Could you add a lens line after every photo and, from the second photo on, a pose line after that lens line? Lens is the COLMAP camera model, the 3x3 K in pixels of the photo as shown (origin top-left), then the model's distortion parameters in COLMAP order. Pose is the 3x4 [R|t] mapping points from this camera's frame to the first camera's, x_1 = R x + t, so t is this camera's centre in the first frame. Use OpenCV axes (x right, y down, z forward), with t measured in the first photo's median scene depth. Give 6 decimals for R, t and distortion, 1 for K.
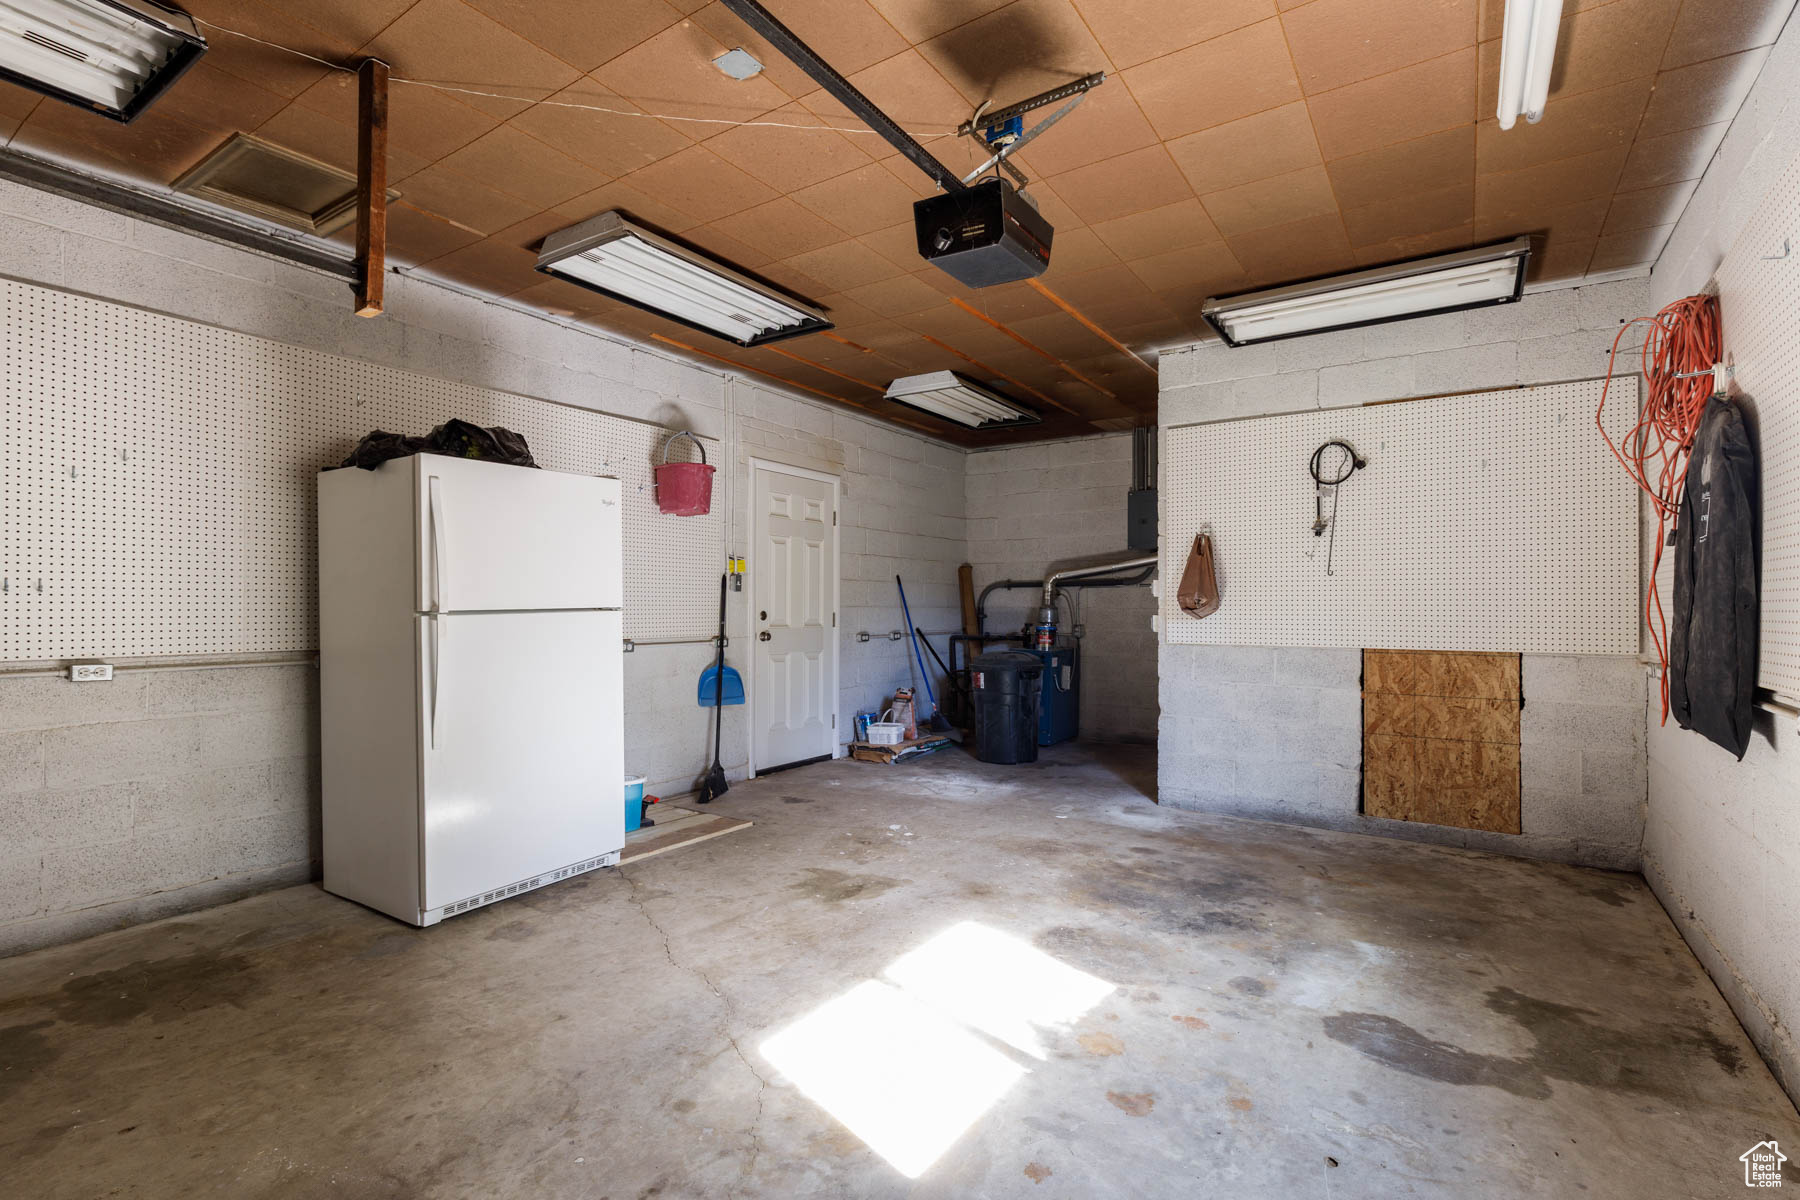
lens RADIAL K [[840.0, 0, 899.2], [0, 840.0, 632.4], [0, 0, 1]] dist [-0.000339, 0.000017]
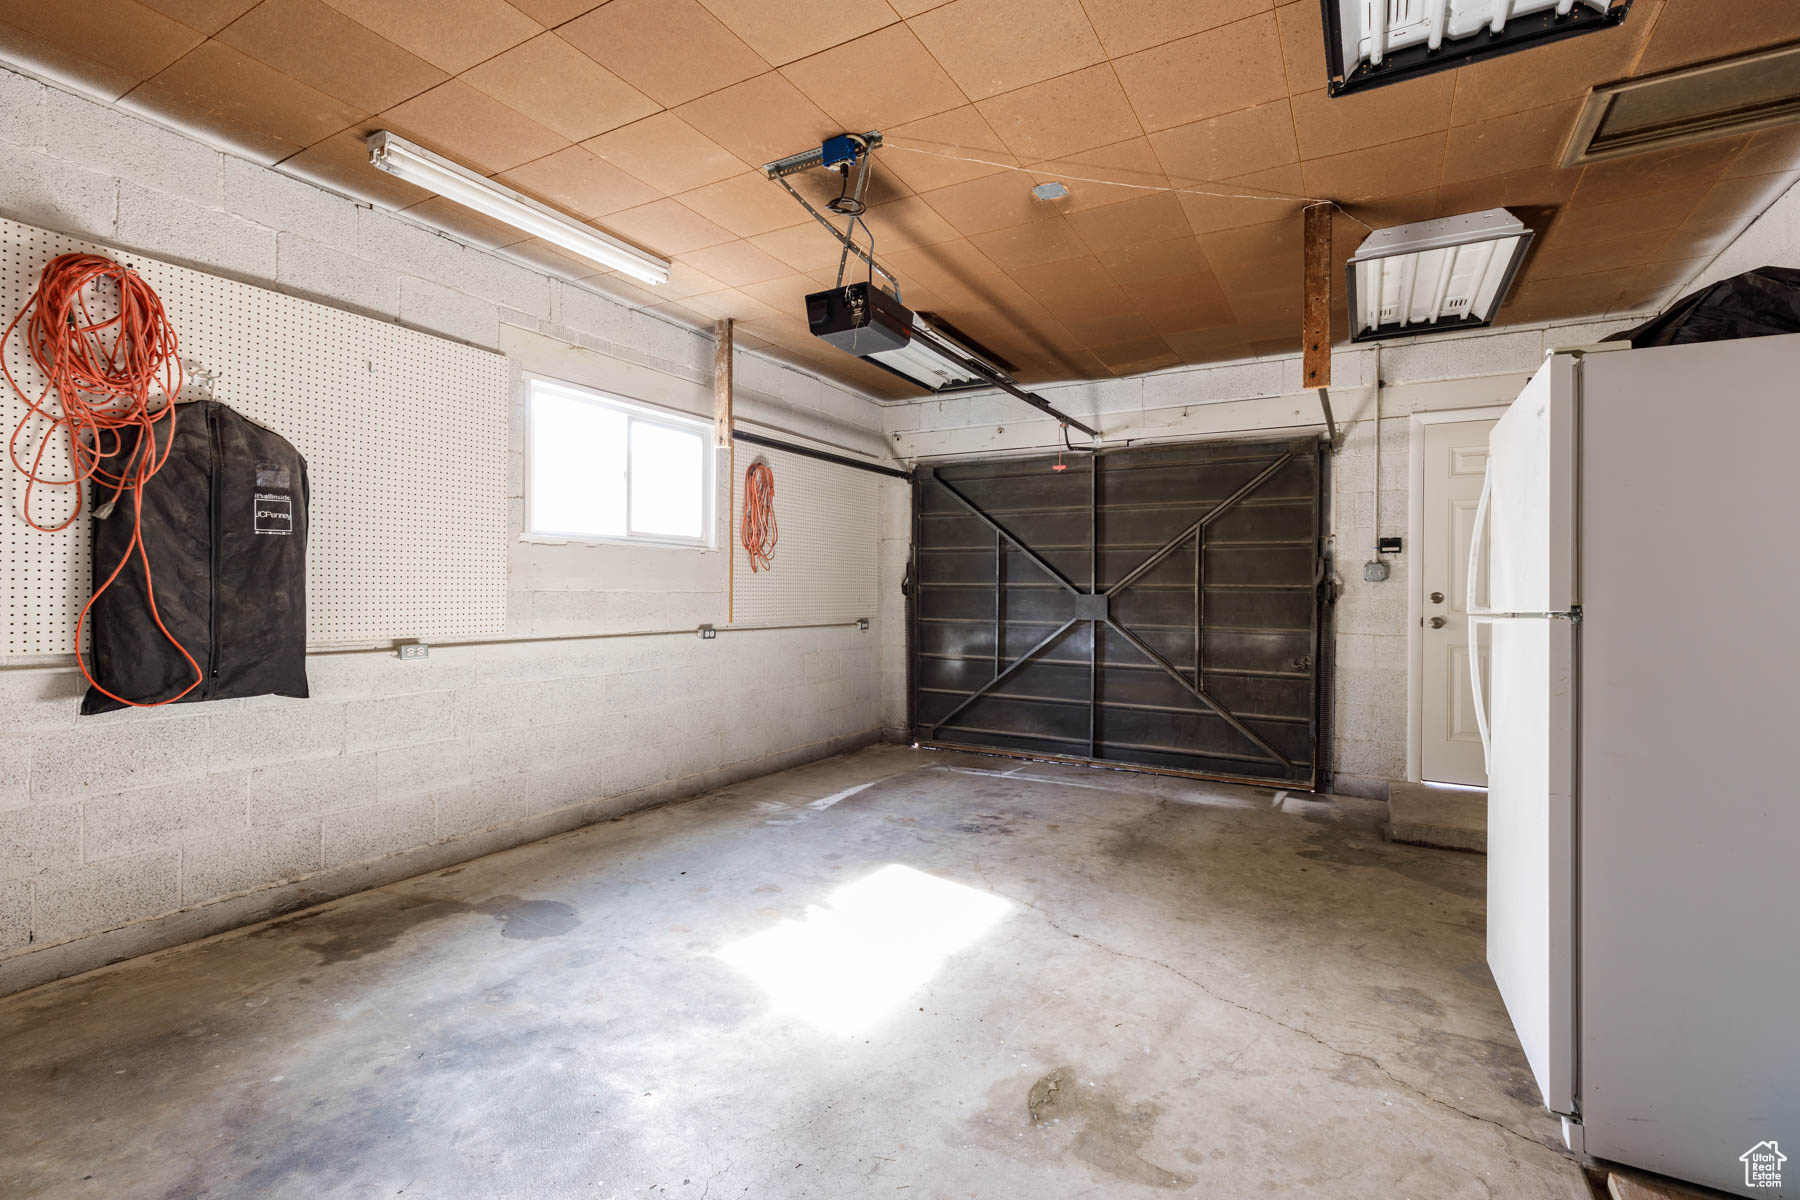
lens RADIAL K [[826.4, 0, 896.7], [0, 826.4, 583.6], [0, 0, 1]] dist [-0.000648, 0.000130]
pose [[-0.997460, -0.016433, -0.069305, 0.120642], [-0.017970, 0.999605, 0.021623, -0.069237], [0.068923, 0.022814, -0.997361, 2.155014]]
